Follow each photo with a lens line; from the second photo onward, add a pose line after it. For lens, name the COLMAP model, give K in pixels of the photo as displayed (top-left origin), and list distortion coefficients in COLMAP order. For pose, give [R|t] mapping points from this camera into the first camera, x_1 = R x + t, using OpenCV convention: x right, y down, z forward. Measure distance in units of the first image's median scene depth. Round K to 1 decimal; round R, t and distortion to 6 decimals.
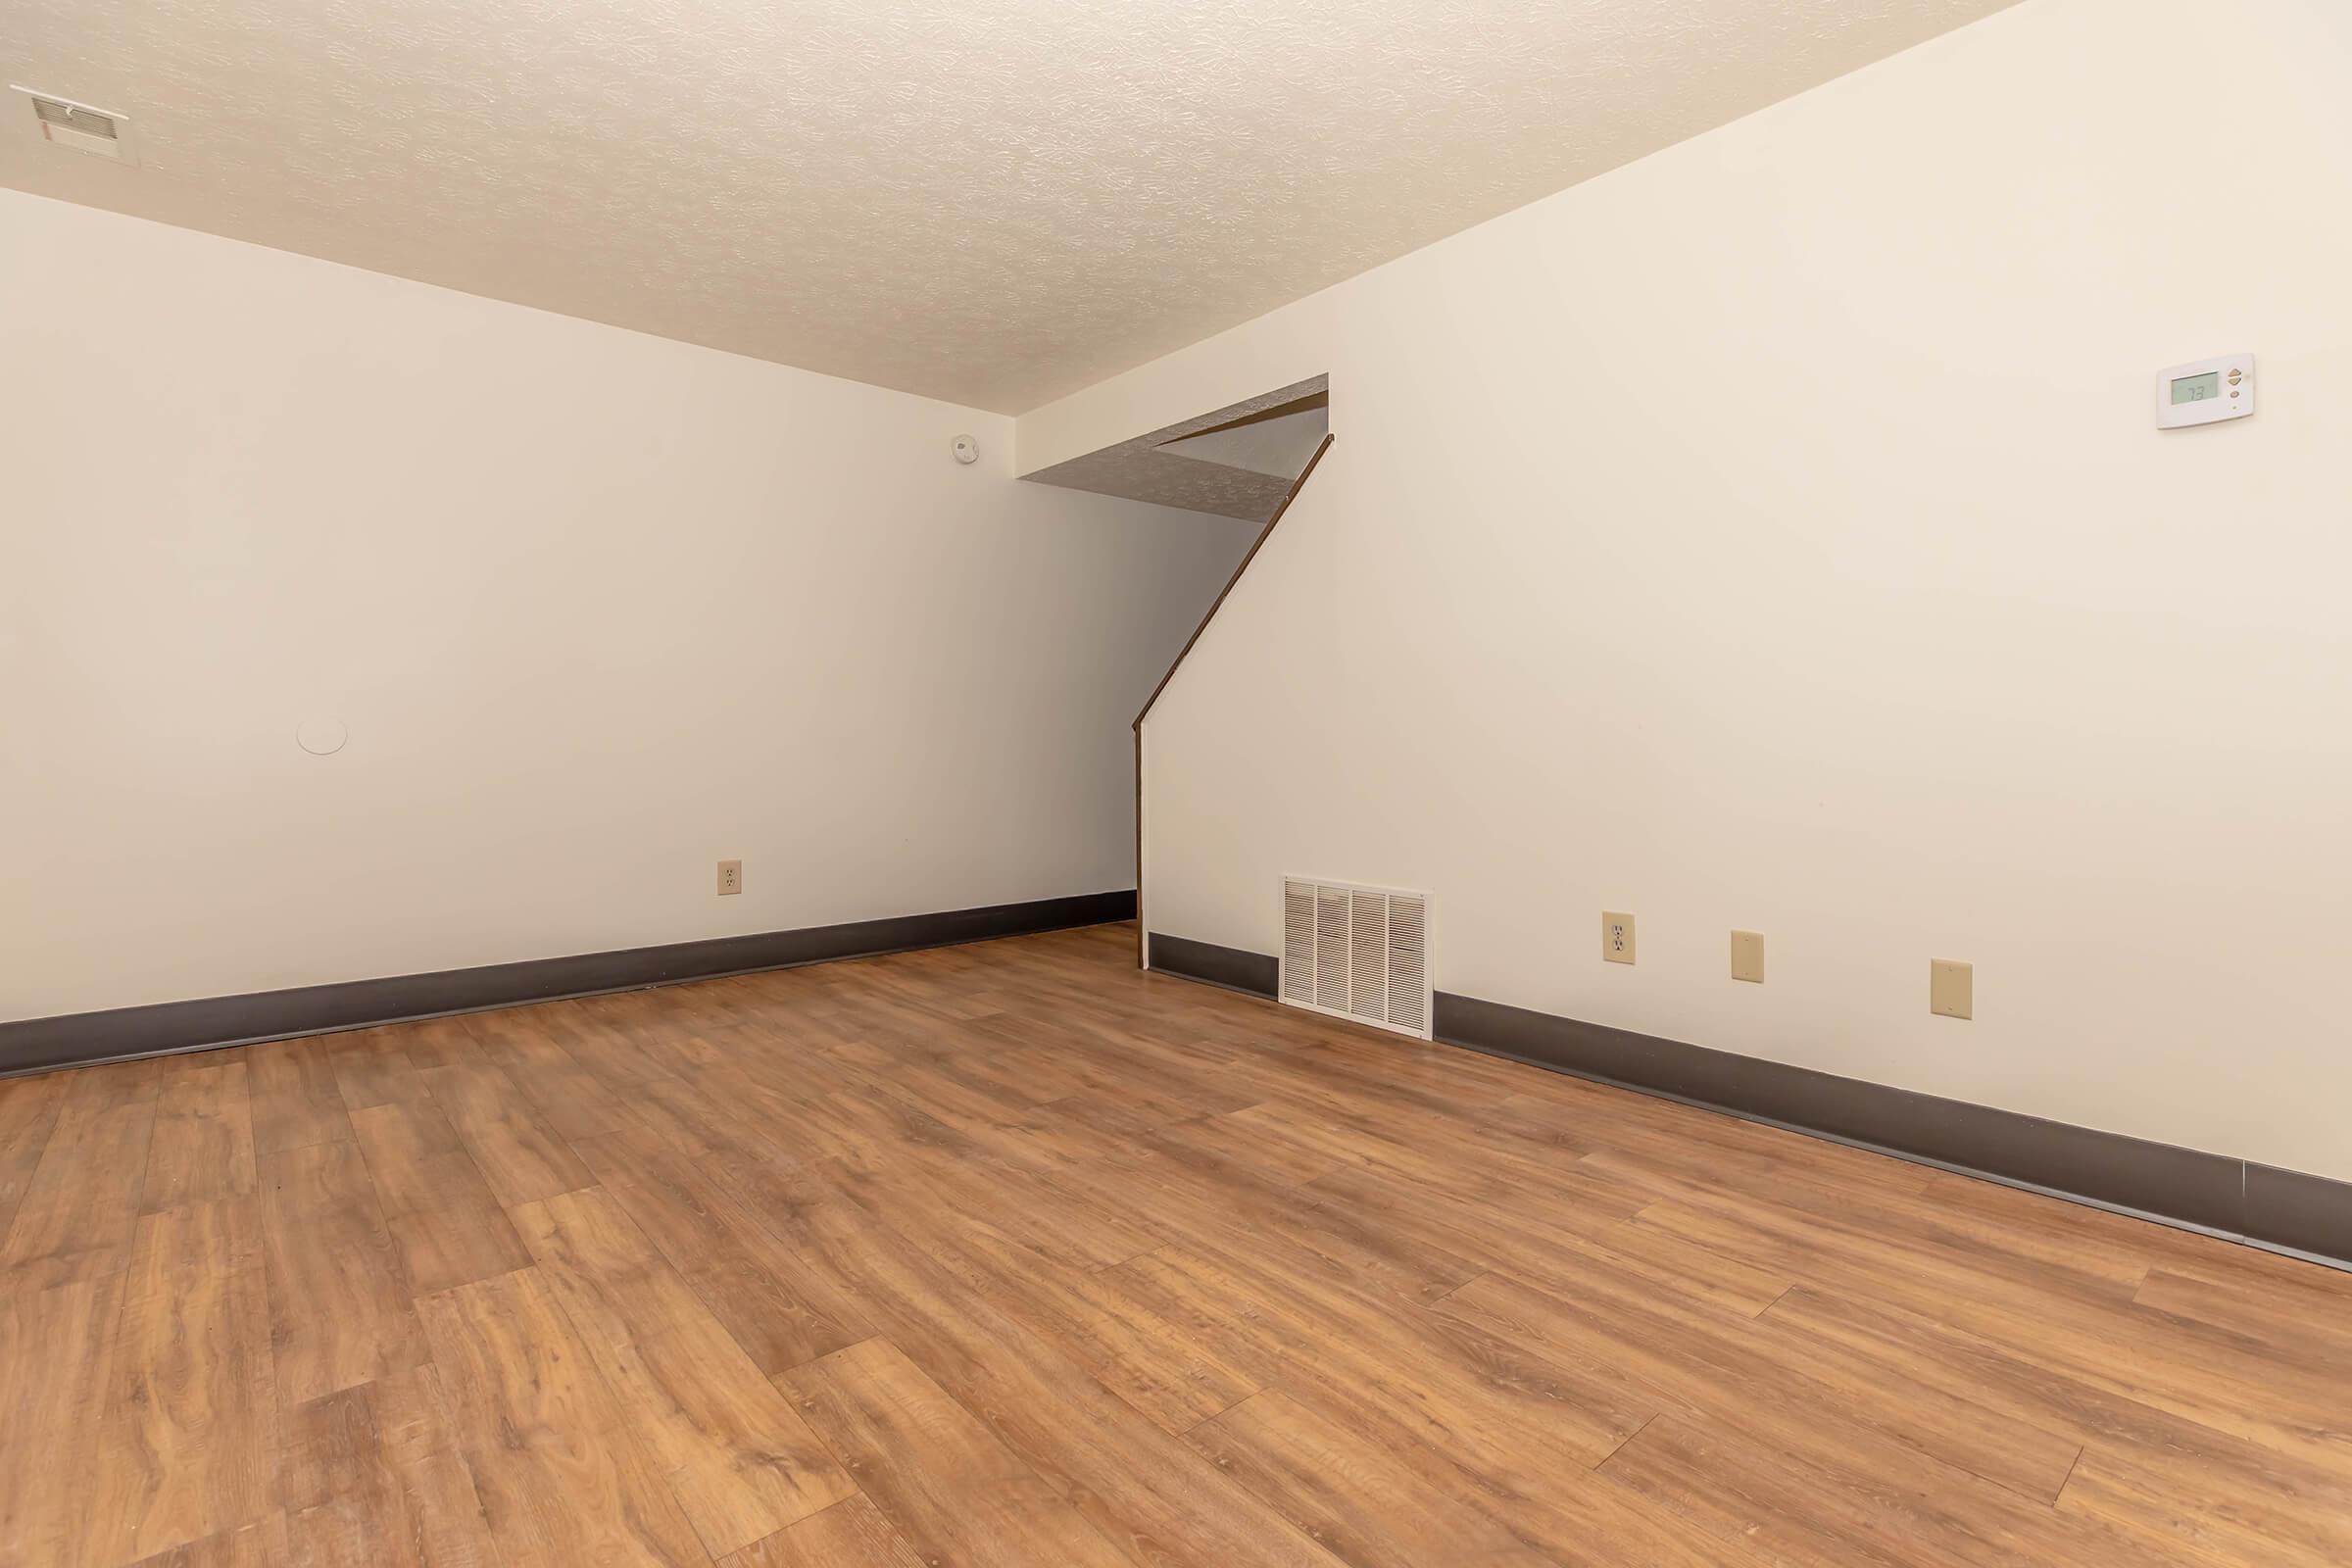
lens RADIAL K [[1119.0, 0, 1176.0], [0, 1119.0, 784.0], [0, 0, 1]] dist [-0.000385, -0.000016]
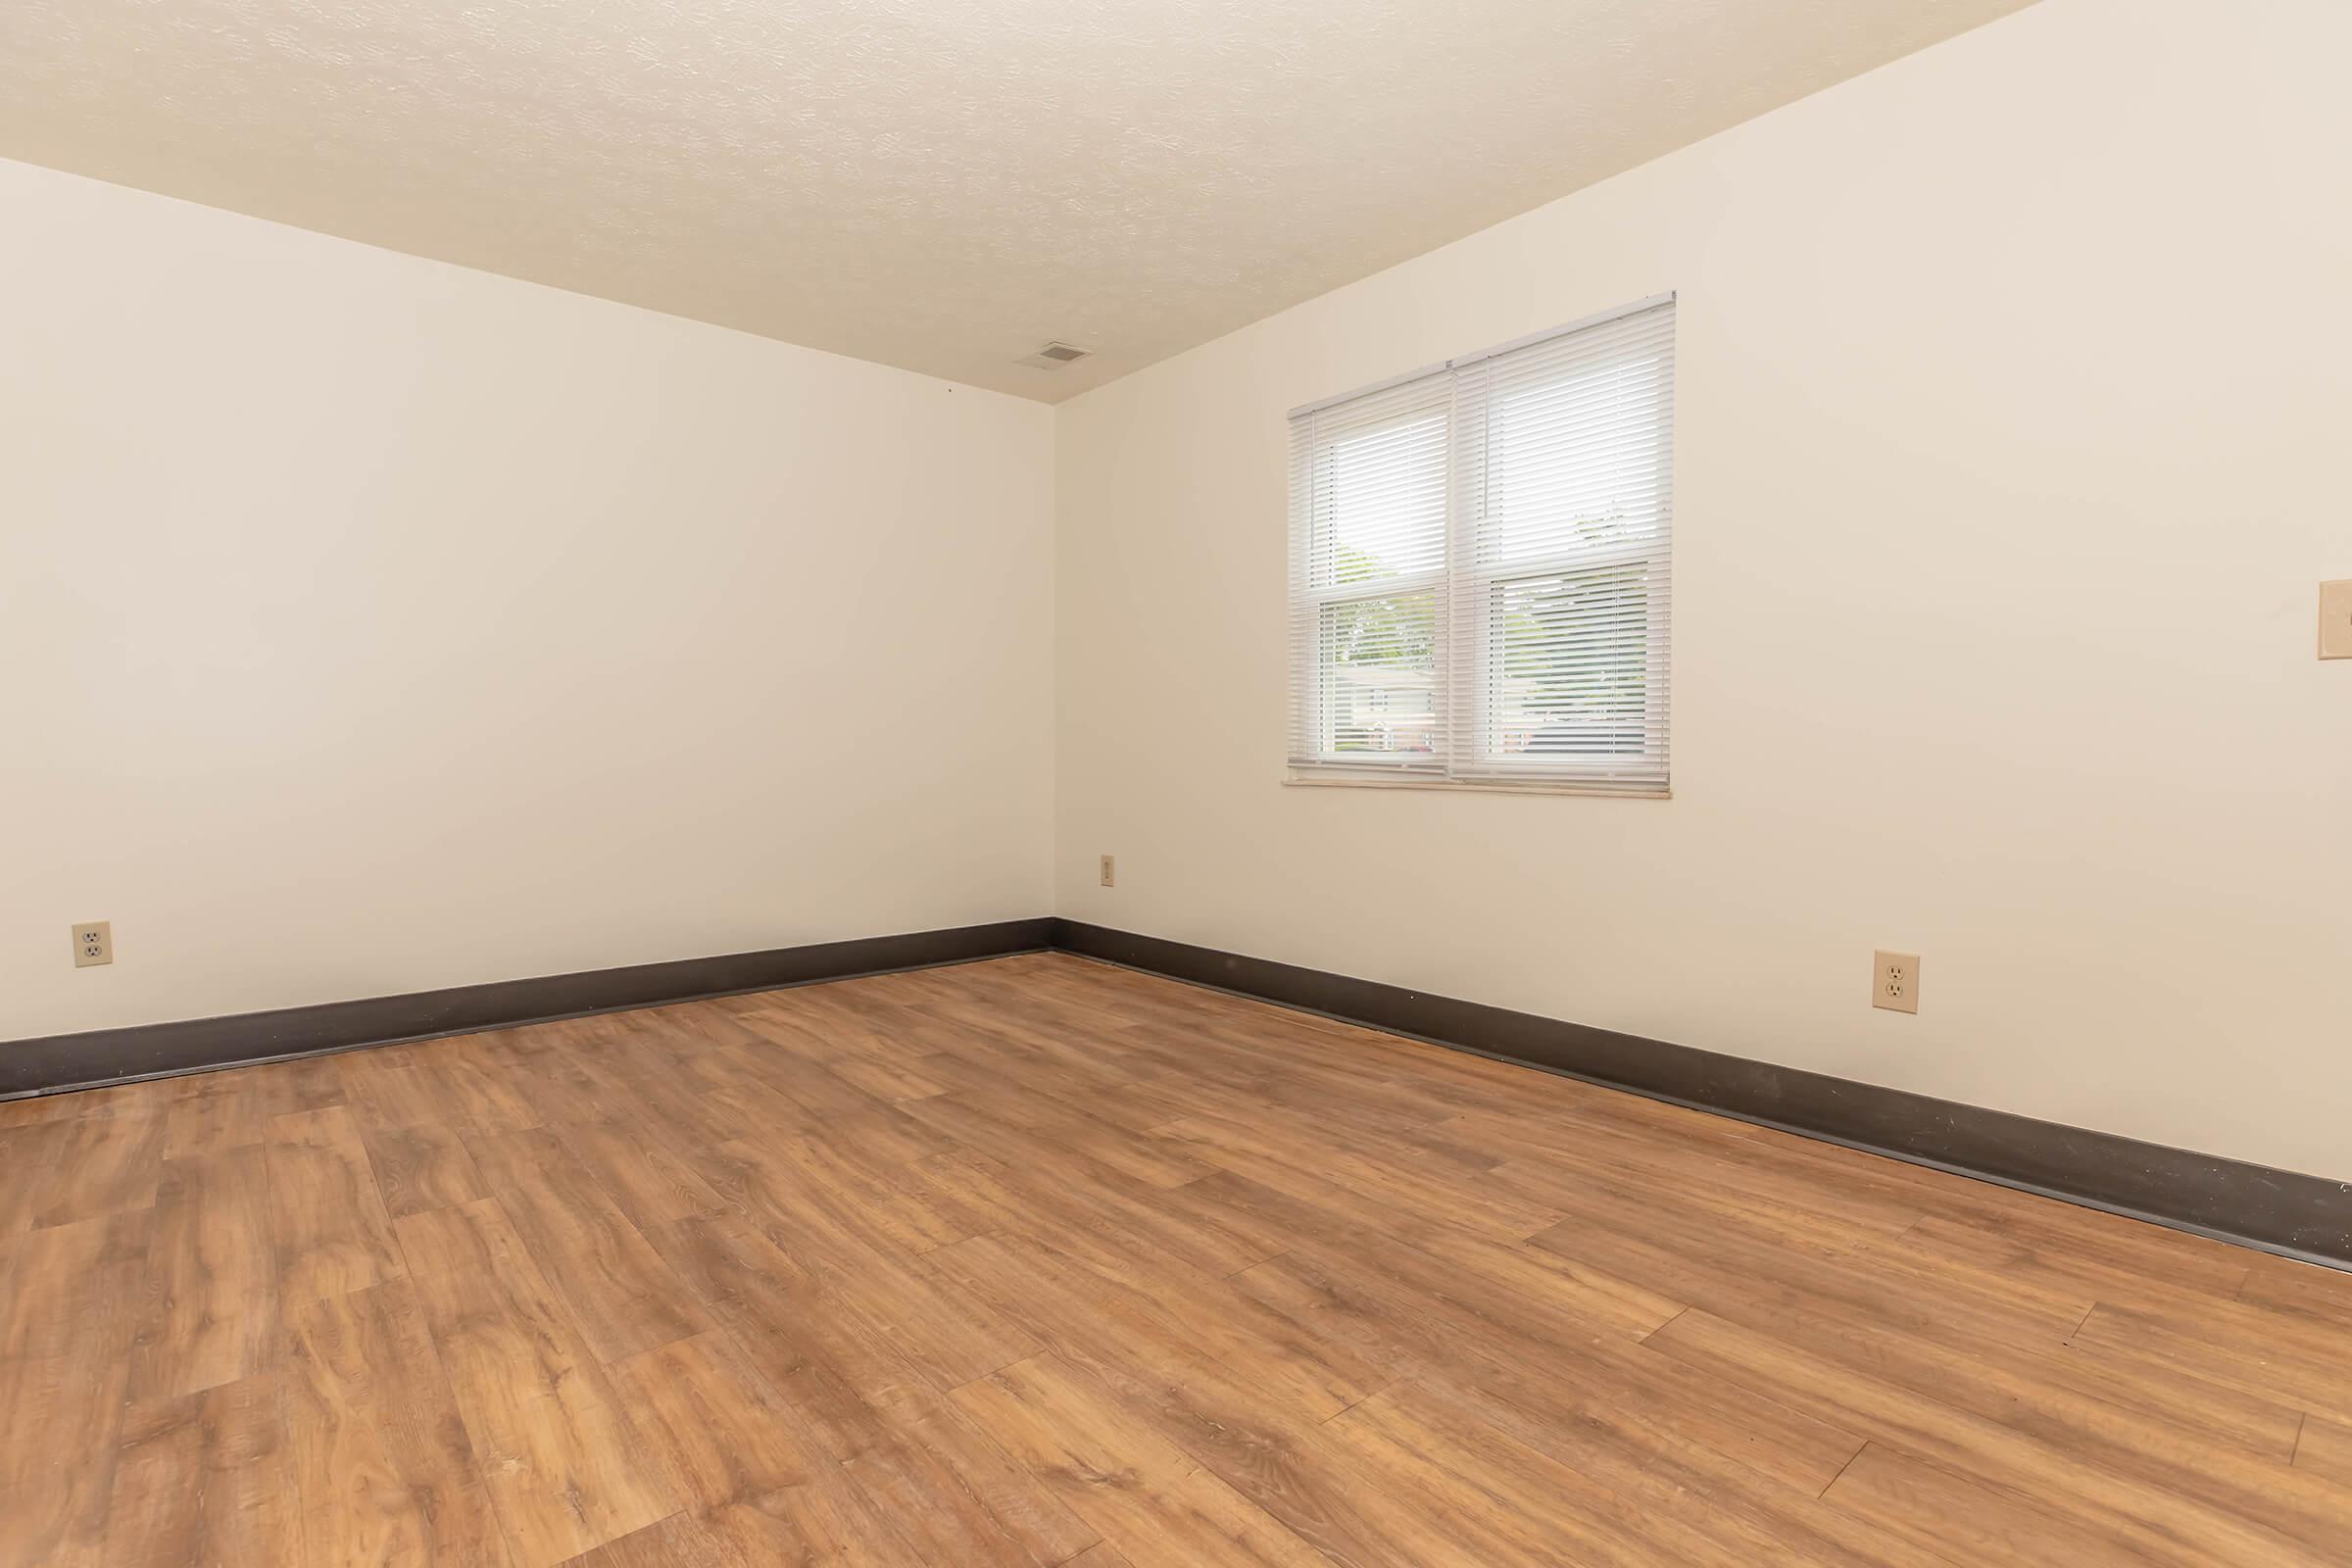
lens RADIAL K [[1119.0, 0, 1176.0], [0, 1119.0, 784.0], [0, 0, 1]] dist [-0.000385, -0.000016]
pose [[-0.999999, 0.000631, -0.001053, -0.238219], [0.000554, 0.997464, 0.071176, -0.077996], [0.001095, 0.071175, -0.997463, 1.993503]]
